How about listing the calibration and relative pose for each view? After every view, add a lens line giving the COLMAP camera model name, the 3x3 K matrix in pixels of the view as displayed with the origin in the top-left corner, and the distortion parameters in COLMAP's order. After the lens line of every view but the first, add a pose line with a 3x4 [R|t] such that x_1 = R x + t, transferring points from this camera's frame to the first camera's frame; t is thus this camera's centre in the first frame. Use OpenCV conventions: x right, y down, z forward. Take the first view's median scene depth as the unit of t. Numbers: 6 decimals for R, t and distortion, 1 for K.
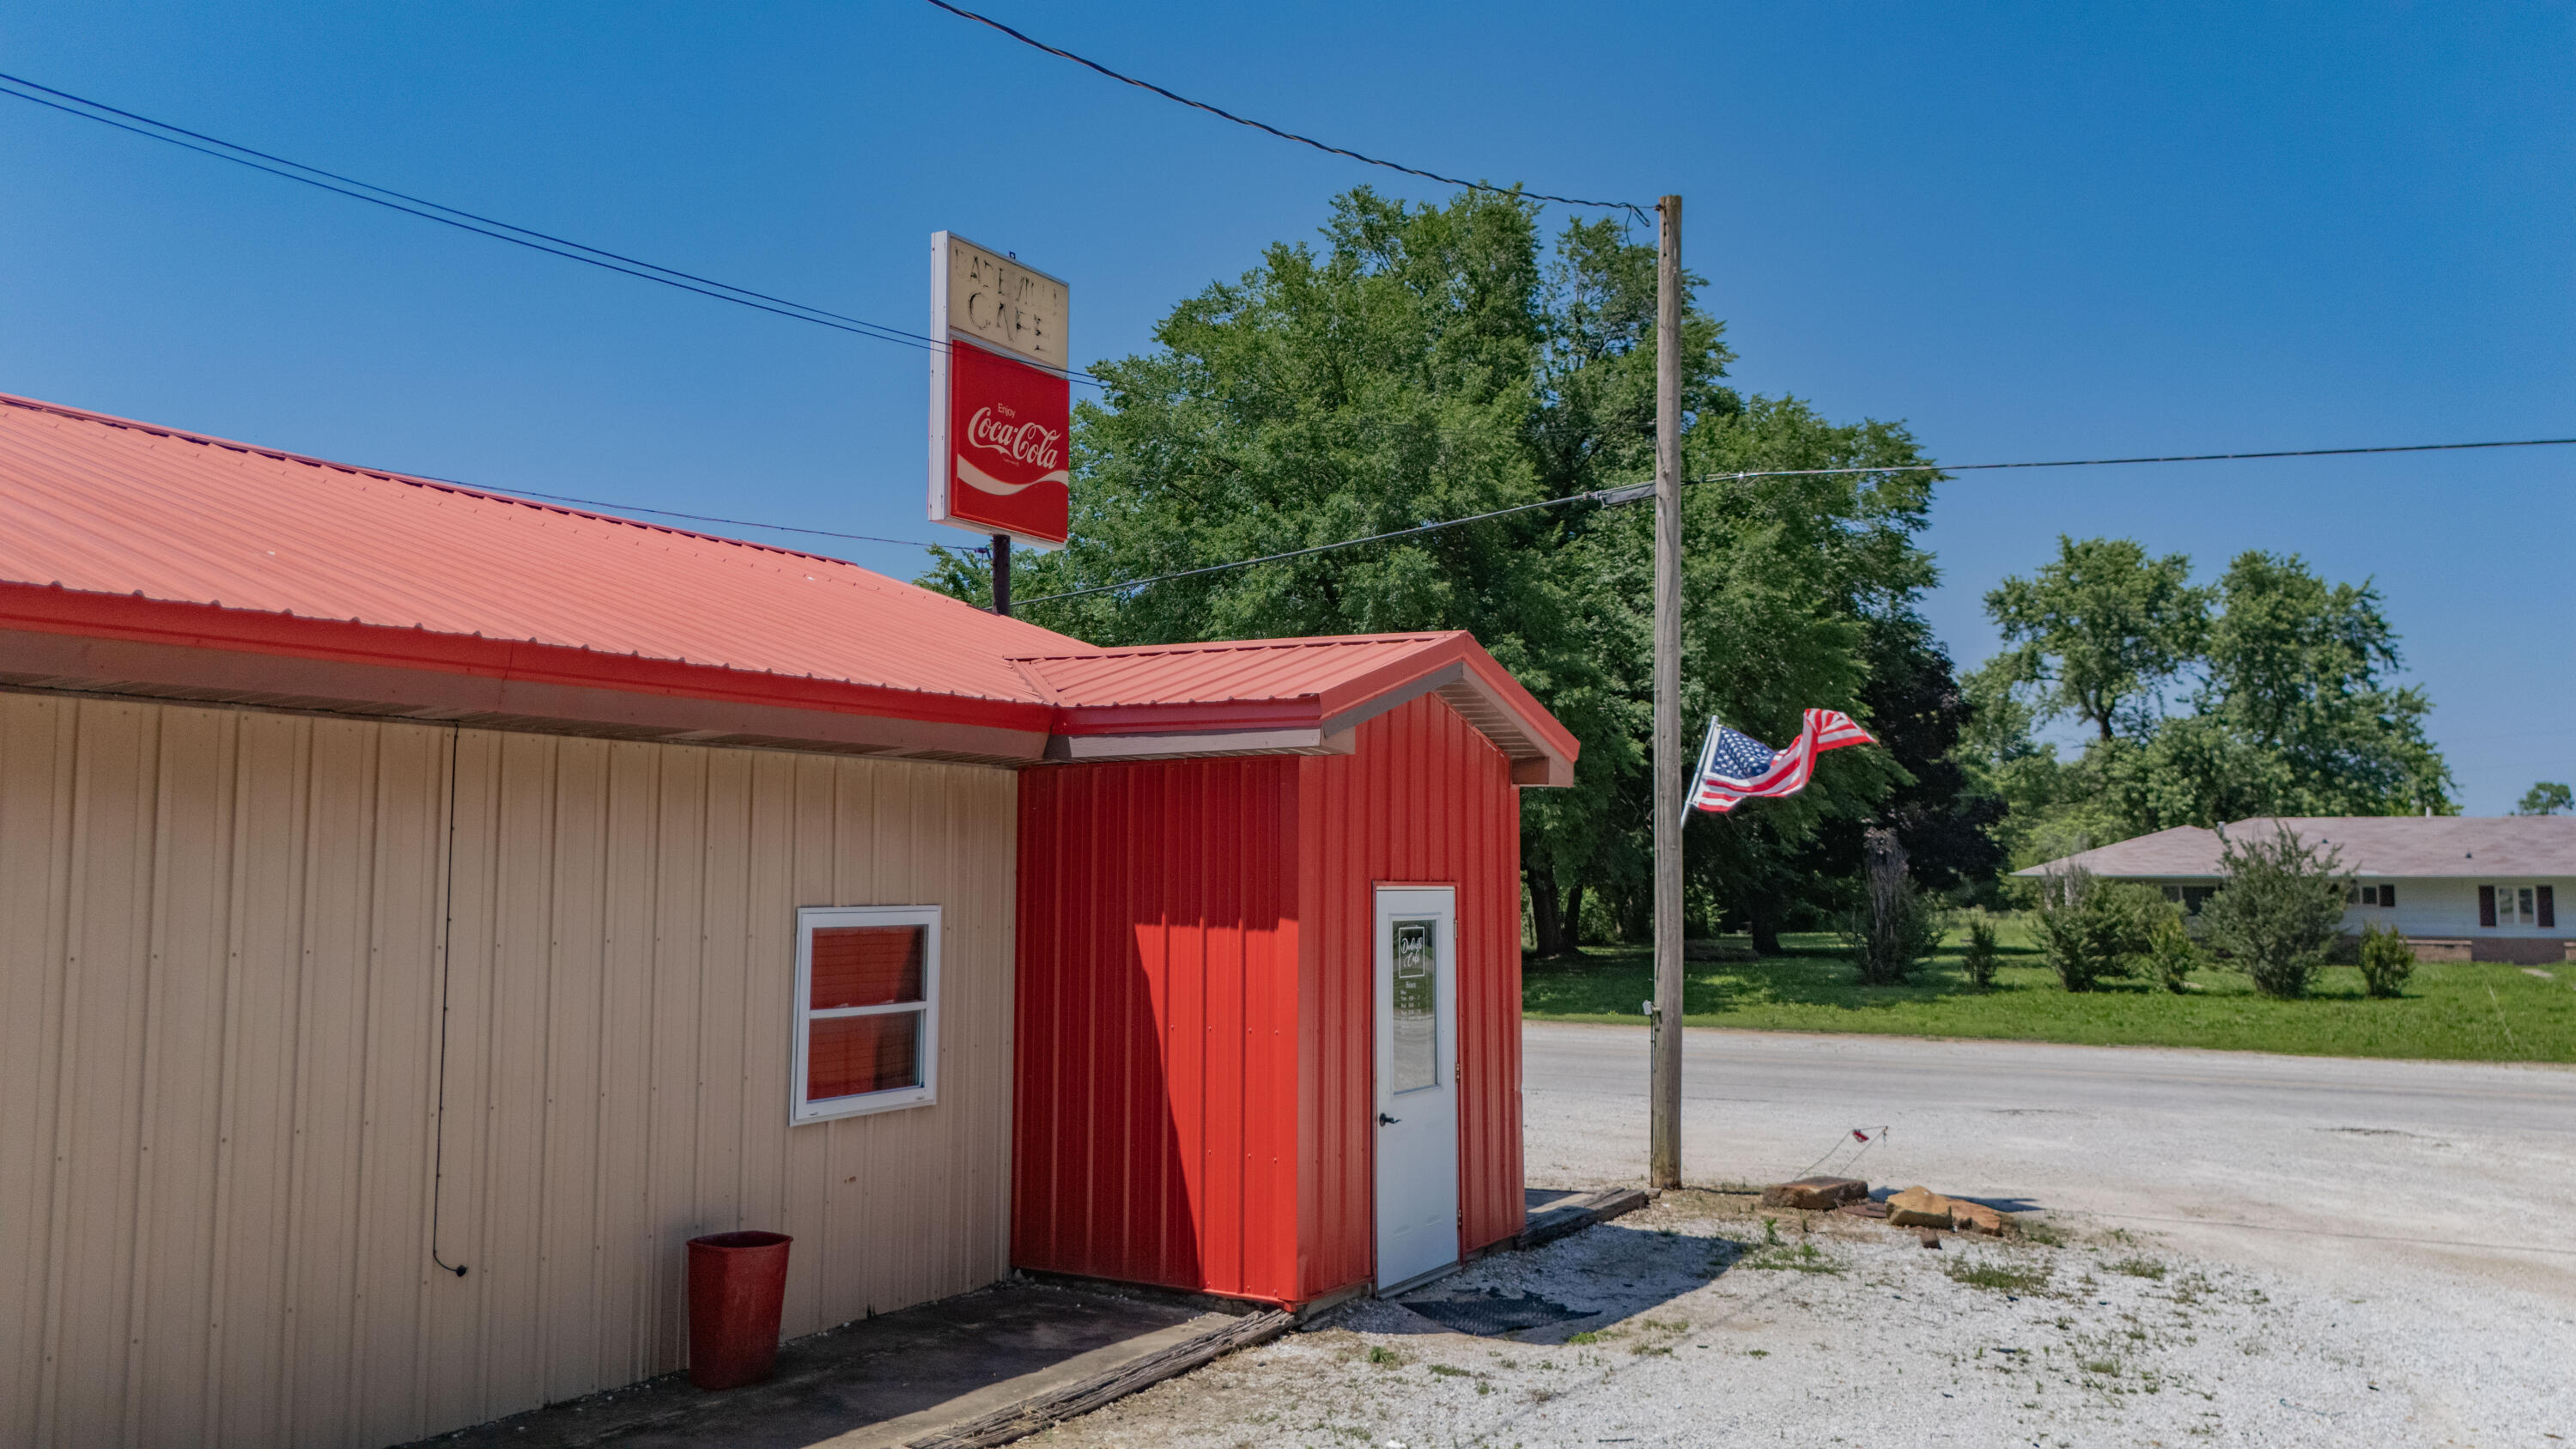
lens RADIAL K [[1878.7, 0, 1293.5], [0, 1878.7, 728.8], [0, 0, 1]] dist [0.072054, -0.064346]
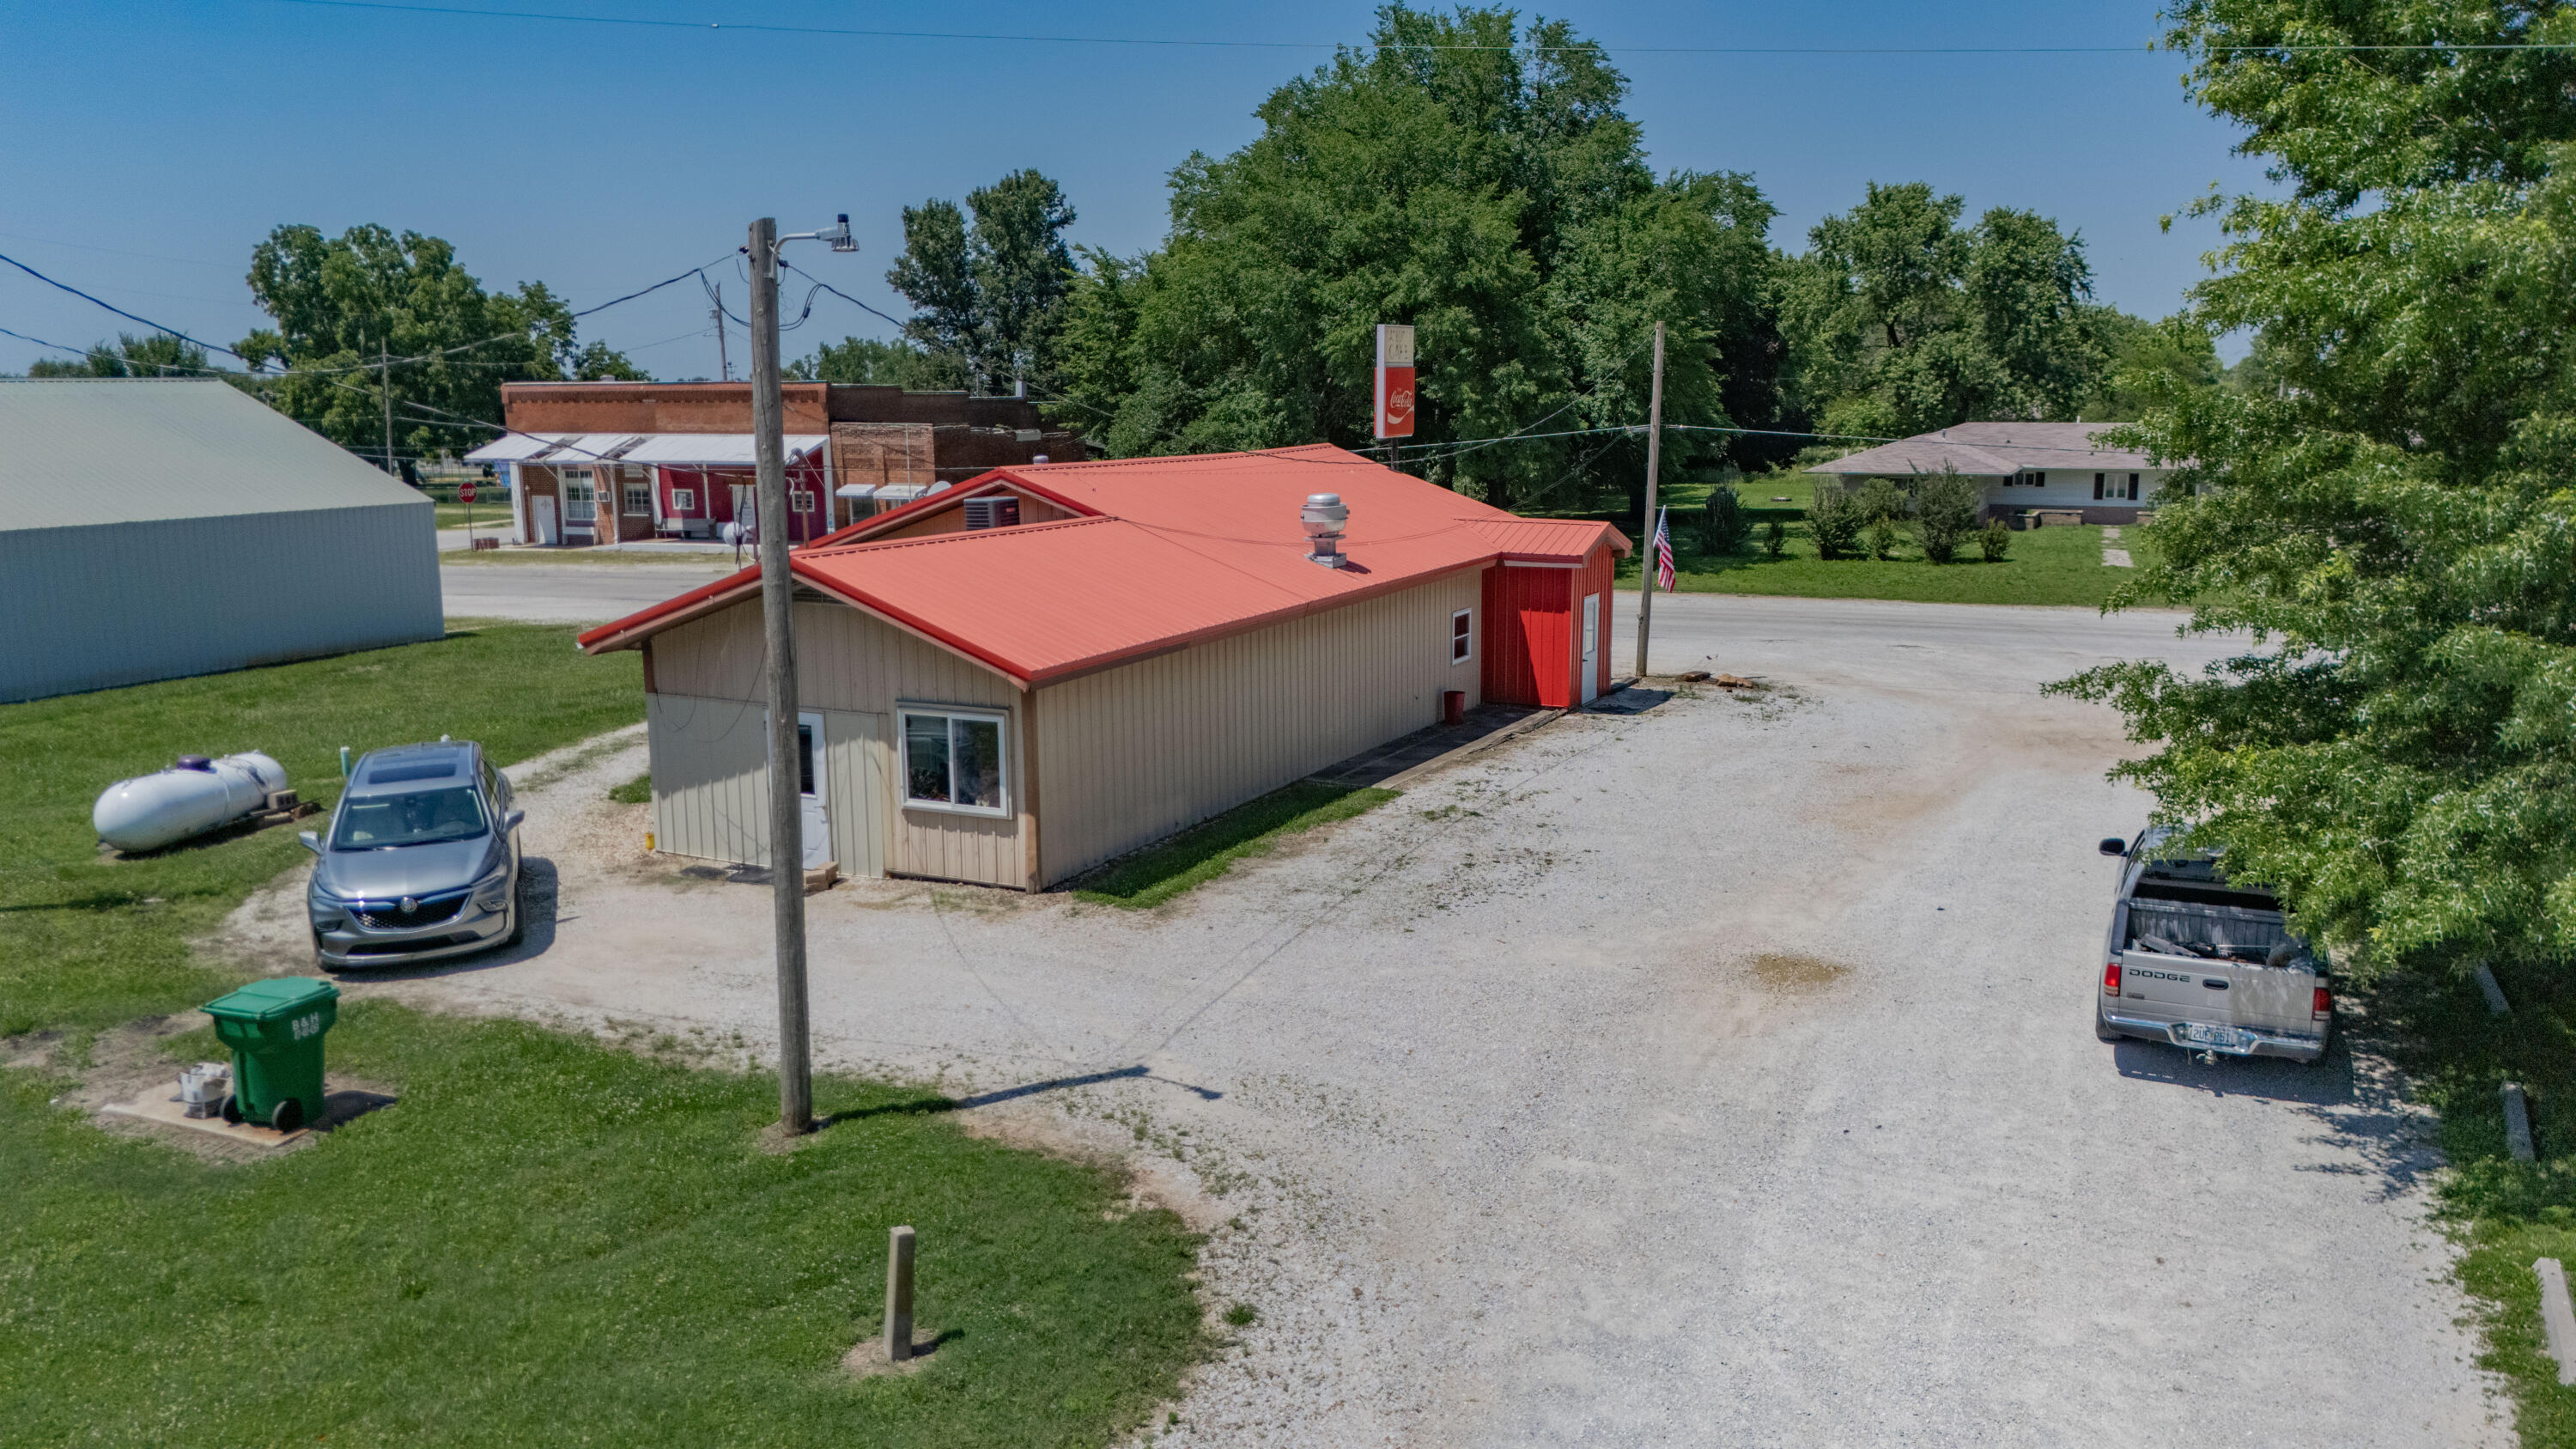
lens RADIAL K [[1900.9, 0, 1288.0], [0, 1900.9, 724.5], [0, 0, 1]] dist [0.147521, -0.397999]
pose [[0.996487, -0.020695, 0.081152, -0.217602], [-0.000838, 0.966476, 0.256757, -0.163435], [-0.083745, -0.255923, 0.963063, -0.670629]]
